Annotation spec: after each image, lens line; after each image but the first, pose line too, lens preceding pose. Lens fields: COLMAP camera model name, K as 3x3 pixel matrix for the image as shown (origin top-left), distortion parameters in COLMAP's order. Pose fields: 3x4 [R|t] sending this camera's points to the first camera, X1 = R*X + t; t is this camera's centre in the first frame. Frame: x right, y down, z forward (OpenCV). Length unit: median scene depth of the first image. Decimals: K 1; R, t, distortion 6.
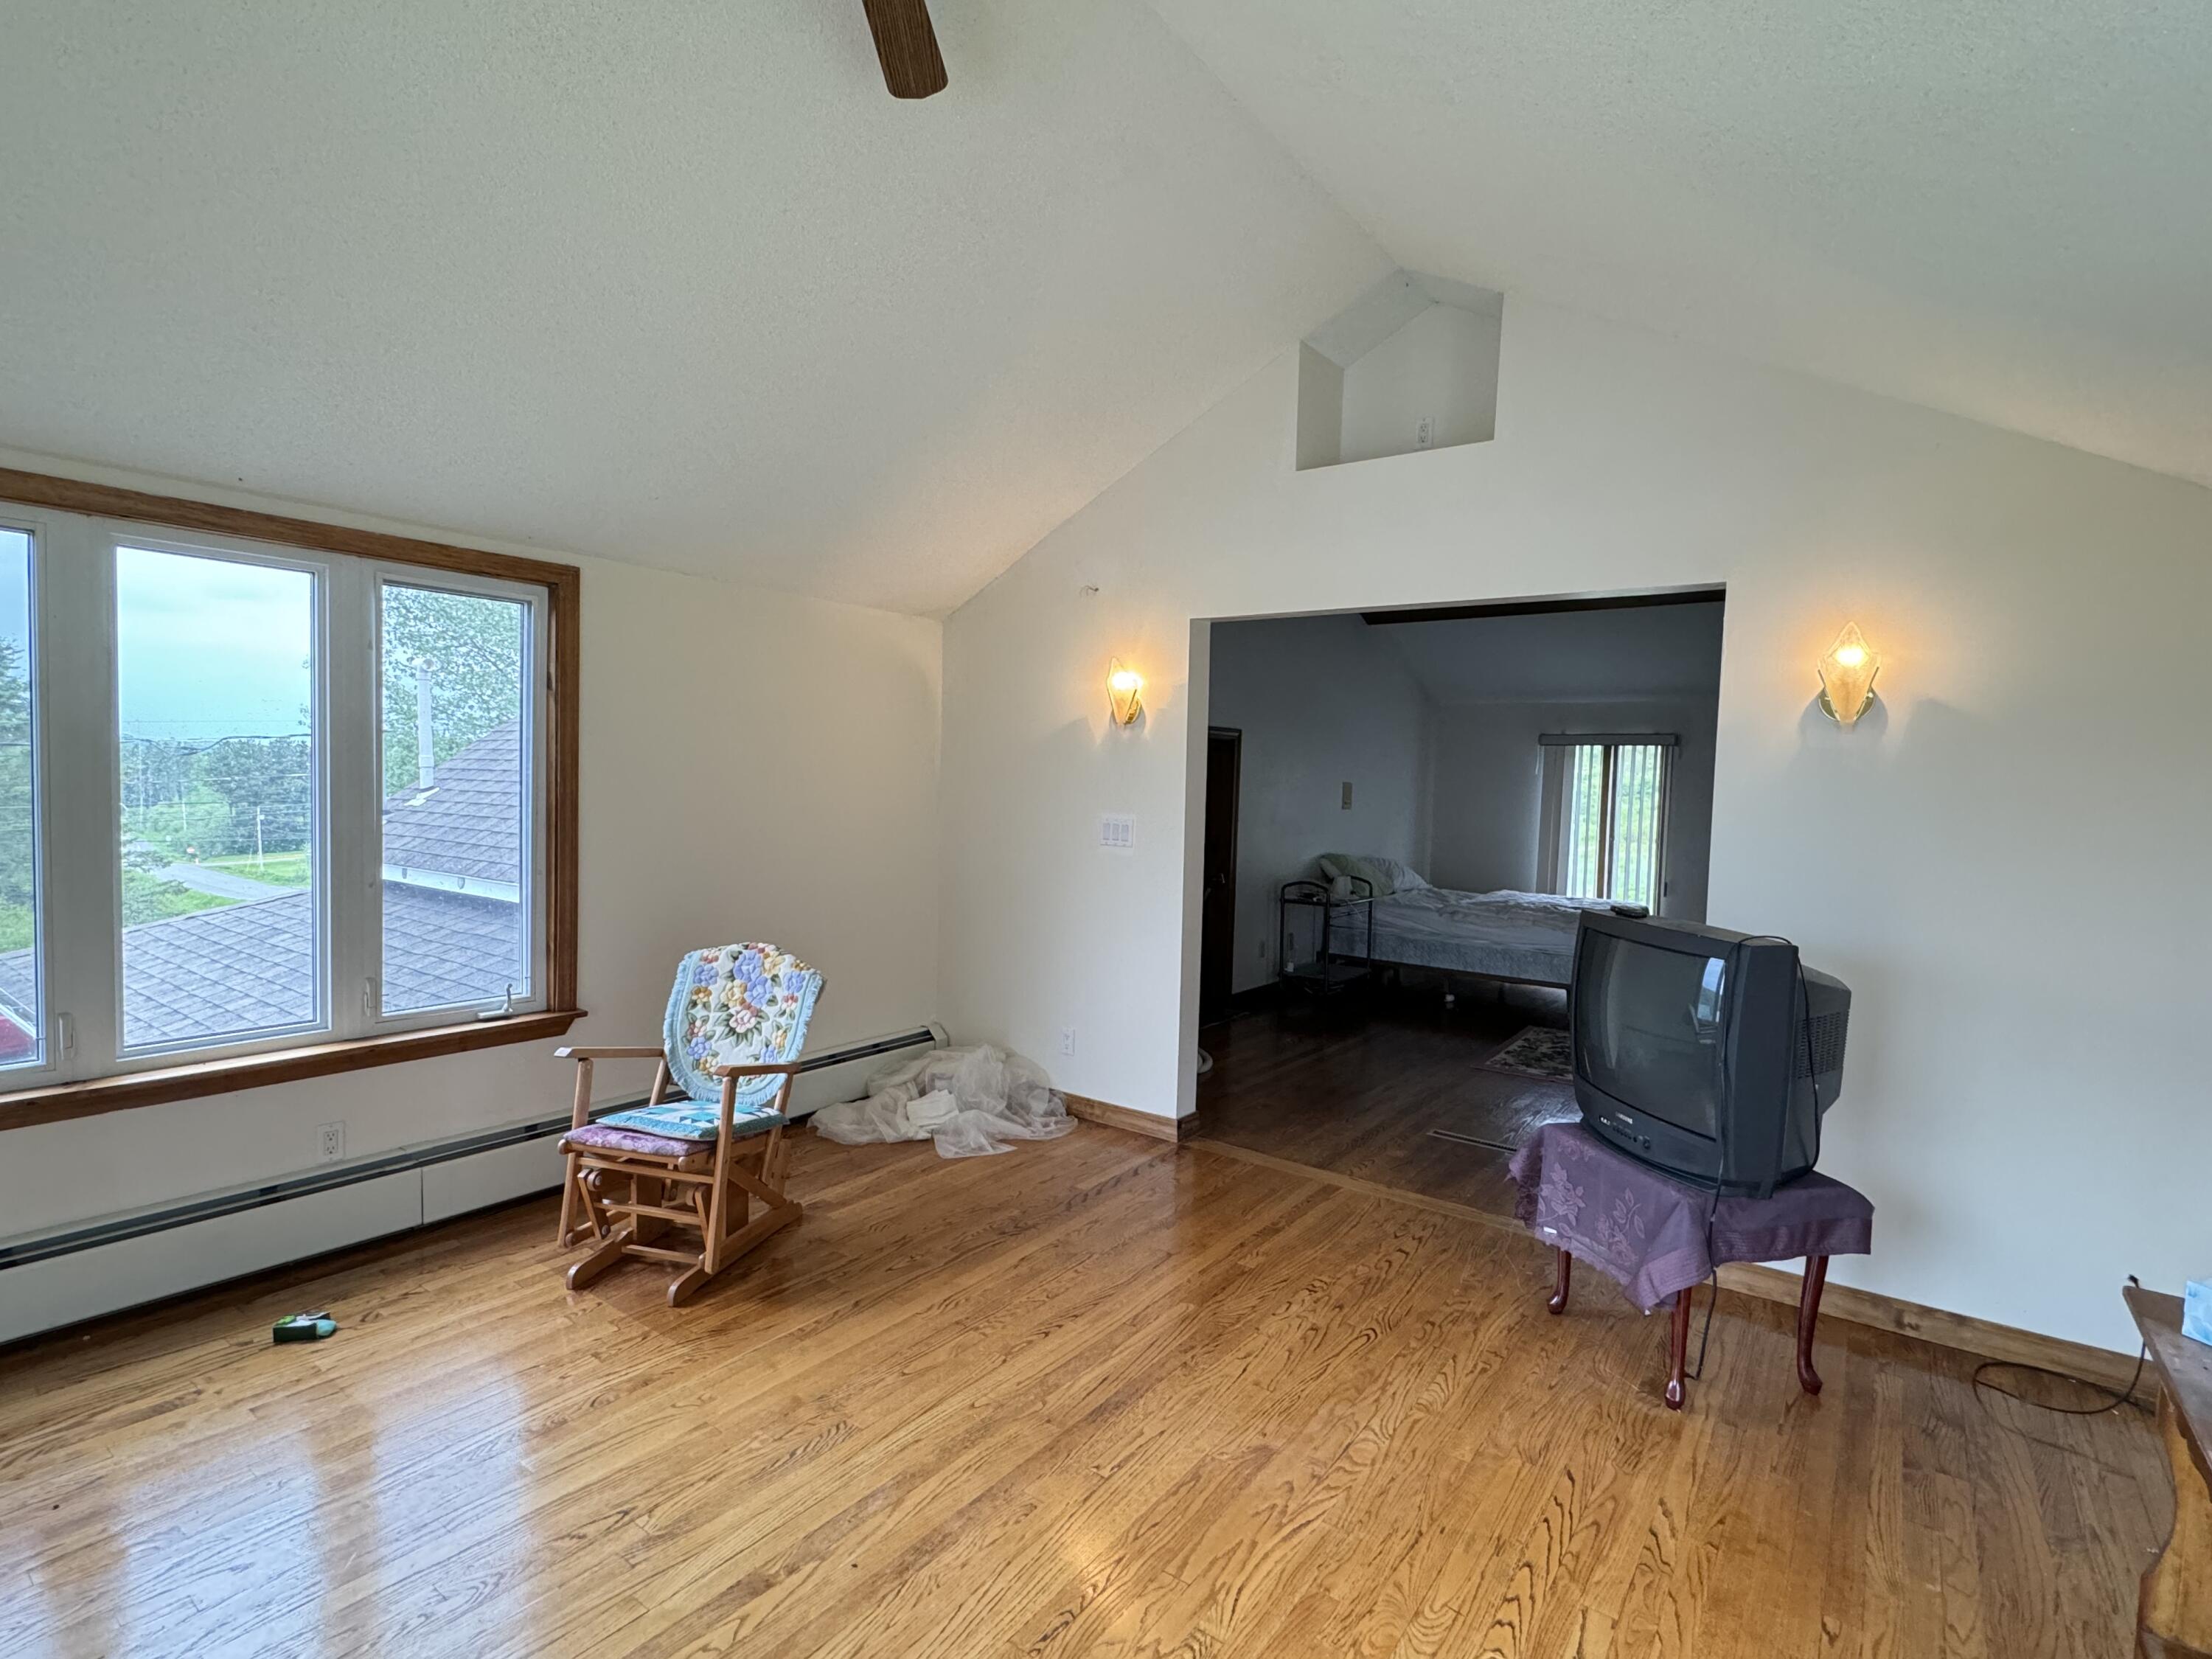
lens RADIAL K [[1089.8, 0, 1098.2], [0, 1089.8, 836.6], [0, 0, 1]] dist [0.005382, 0.000454]
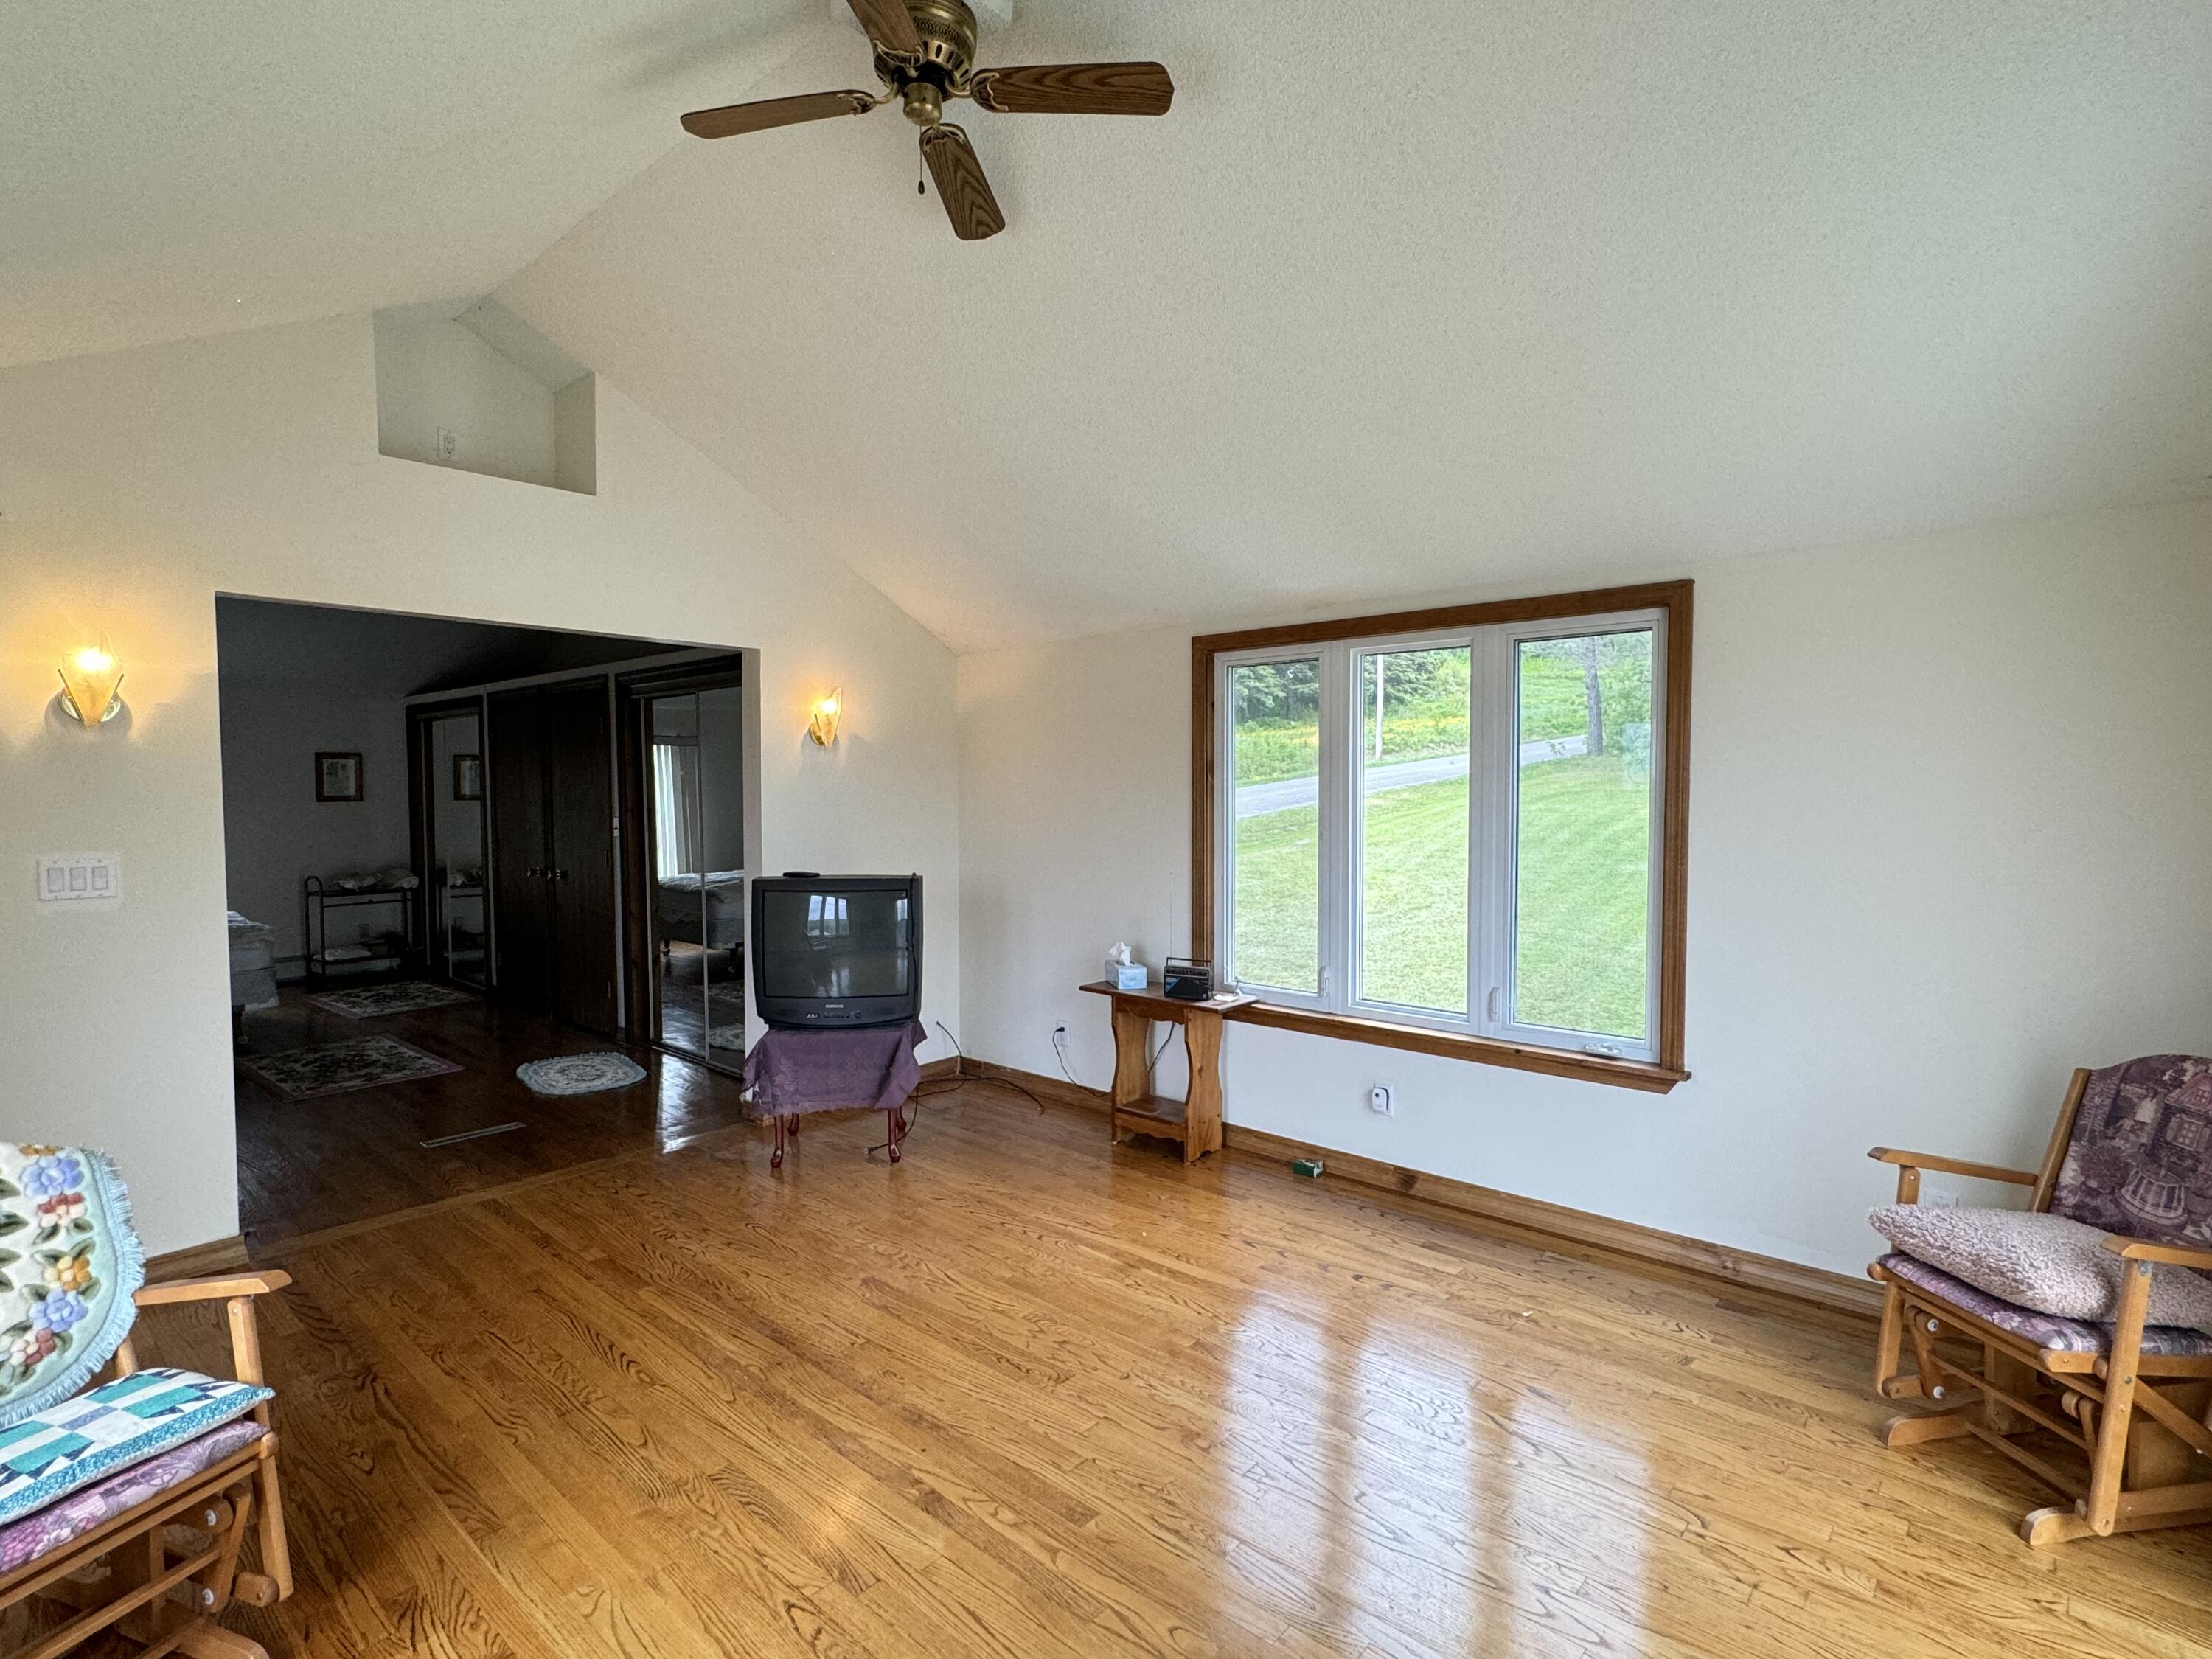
lens RADIAL K [[1089.8, 0, 1104.6], [0, 1089.8, 835.3], [0, 0, 1]] dist [0.005382, 0.000454]
pose [[0.085751, -0.076778, 0.993354, -1.010970], [0.062034, 0.995503, 0.071589, -0.068305], [-0.994383, 0.055483, 0.090129, 0.482442]]
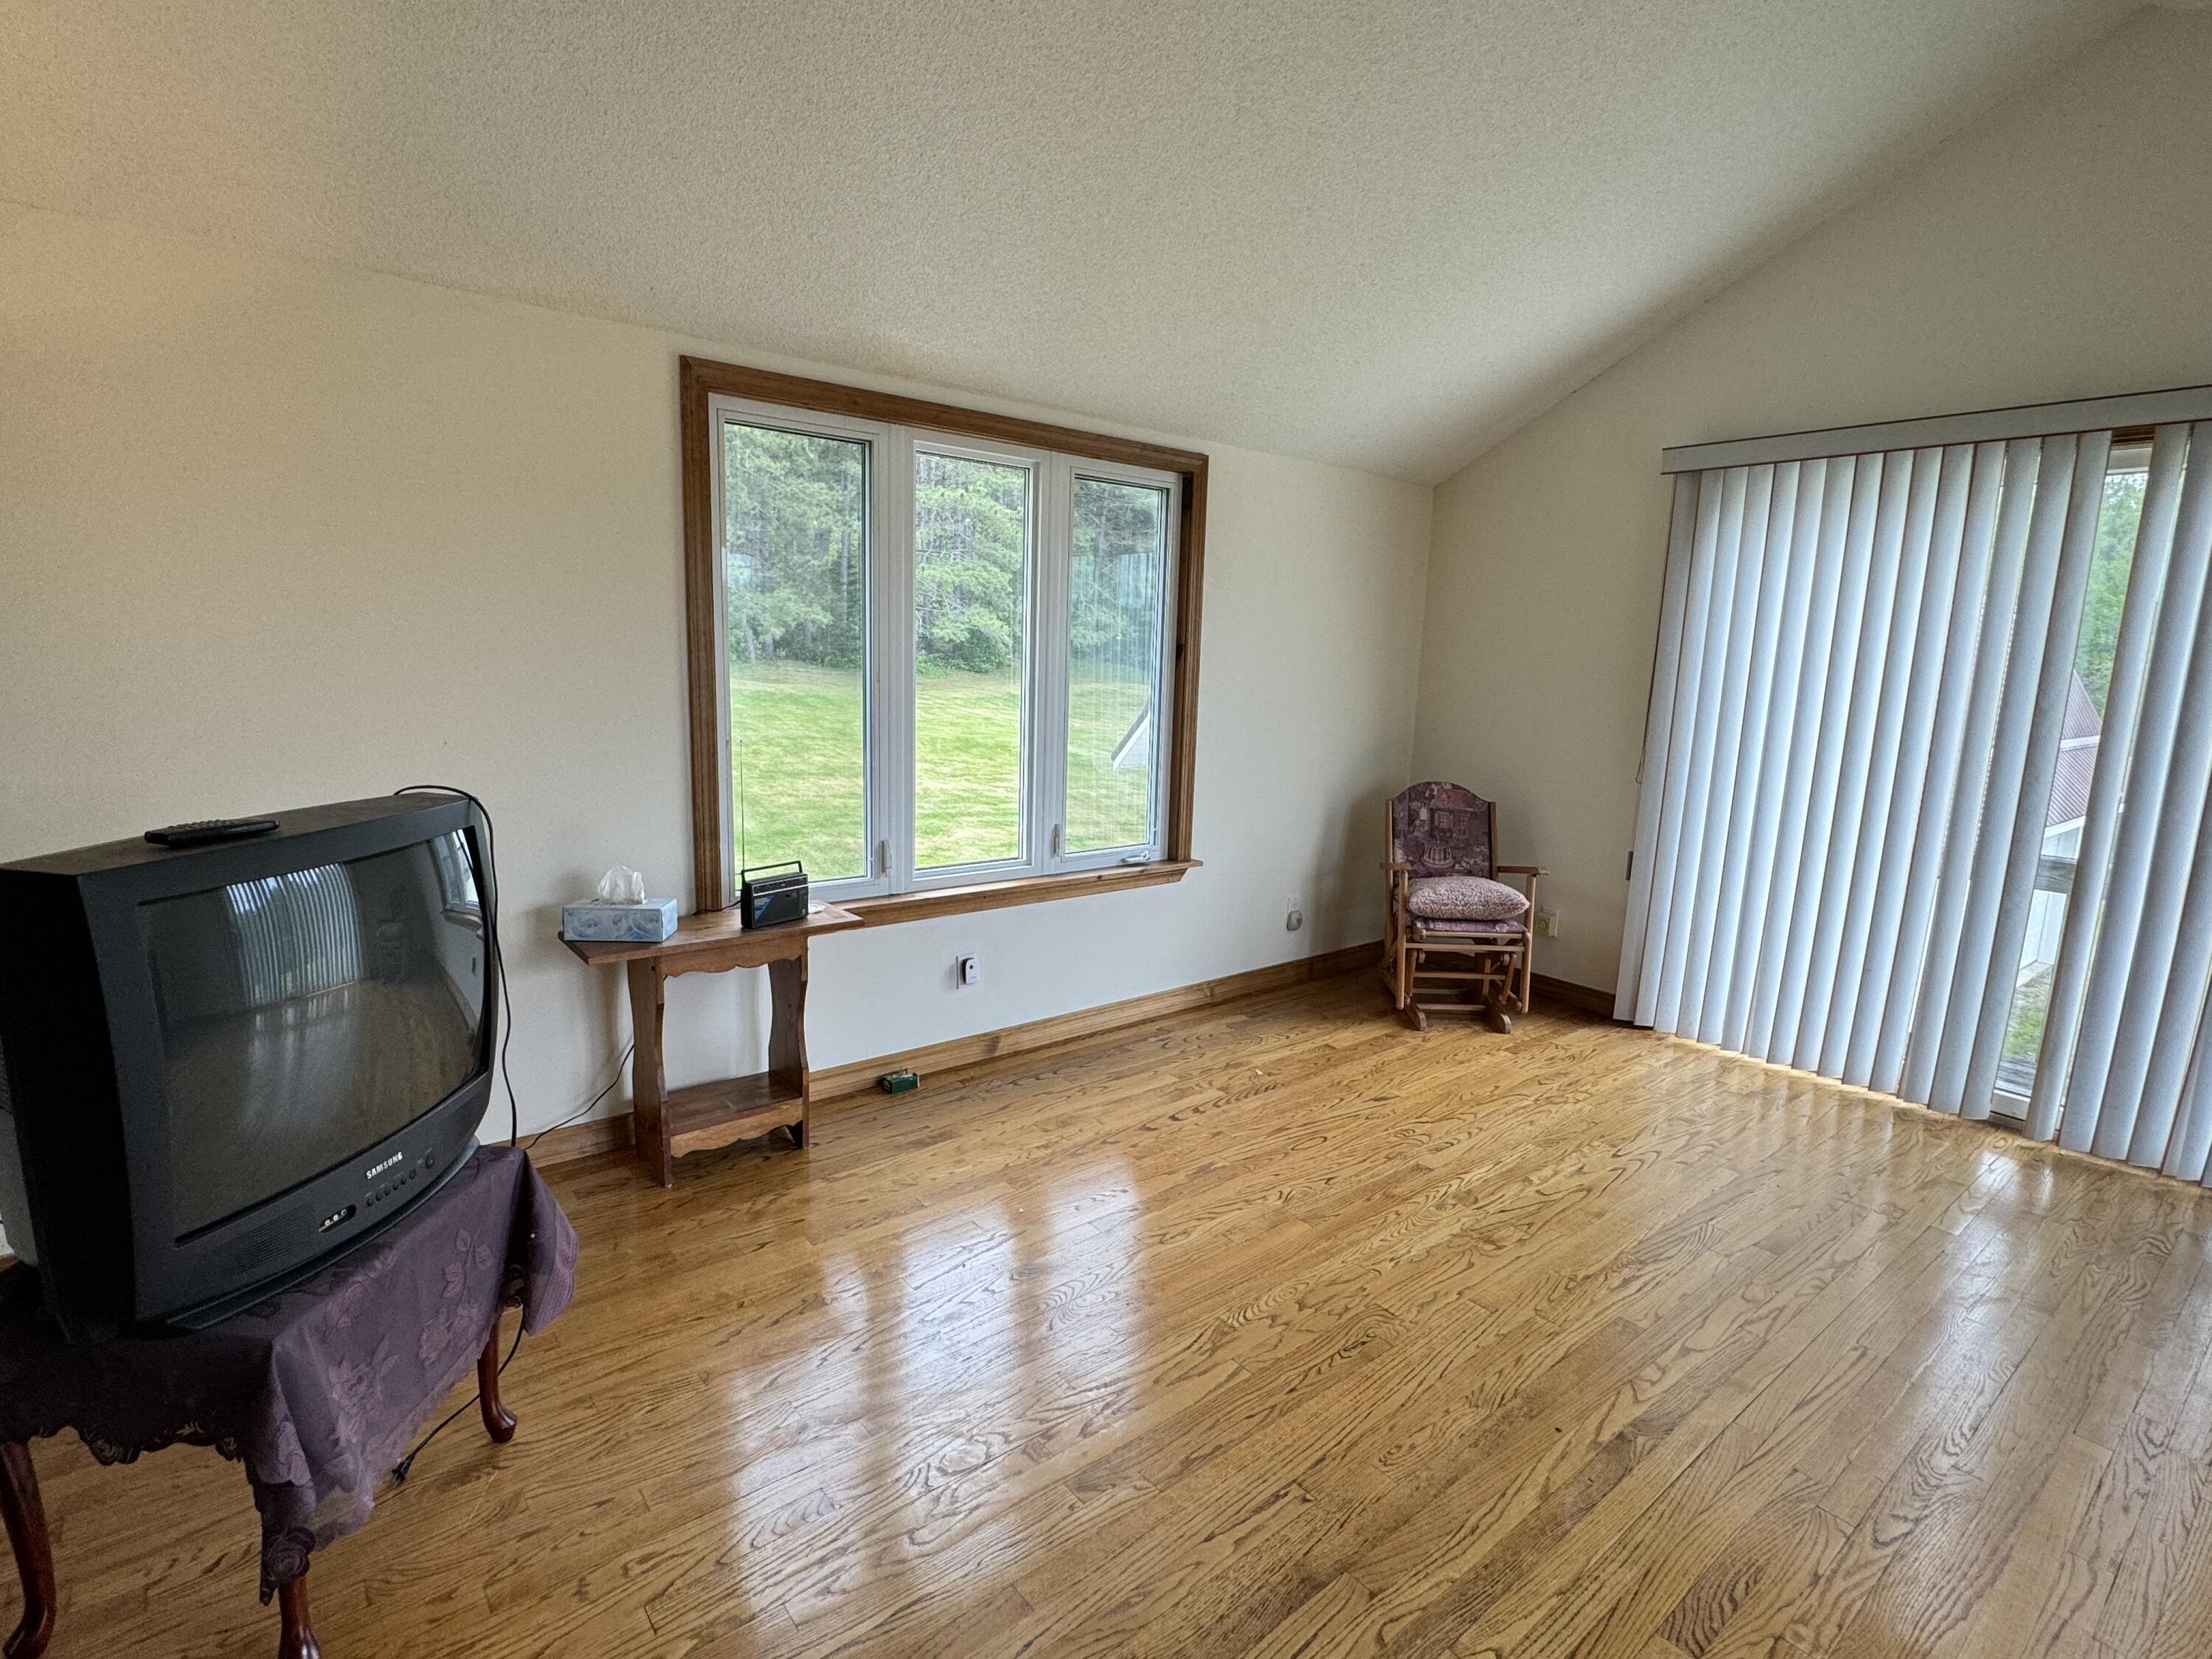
lens RADIAL K [[1089.8, 0, 1113.0], [0, 1089.8, 818.5], [0, 0, 1]] dist [0.005382, 0.000454]
pose [[-0.969044, -0.103063, 0.224346, 0.006404], [-0.053695, 0.974928, 0.215945, -0.060456], [-0.240977, 0.197214, -0.950282, 1.444147]]
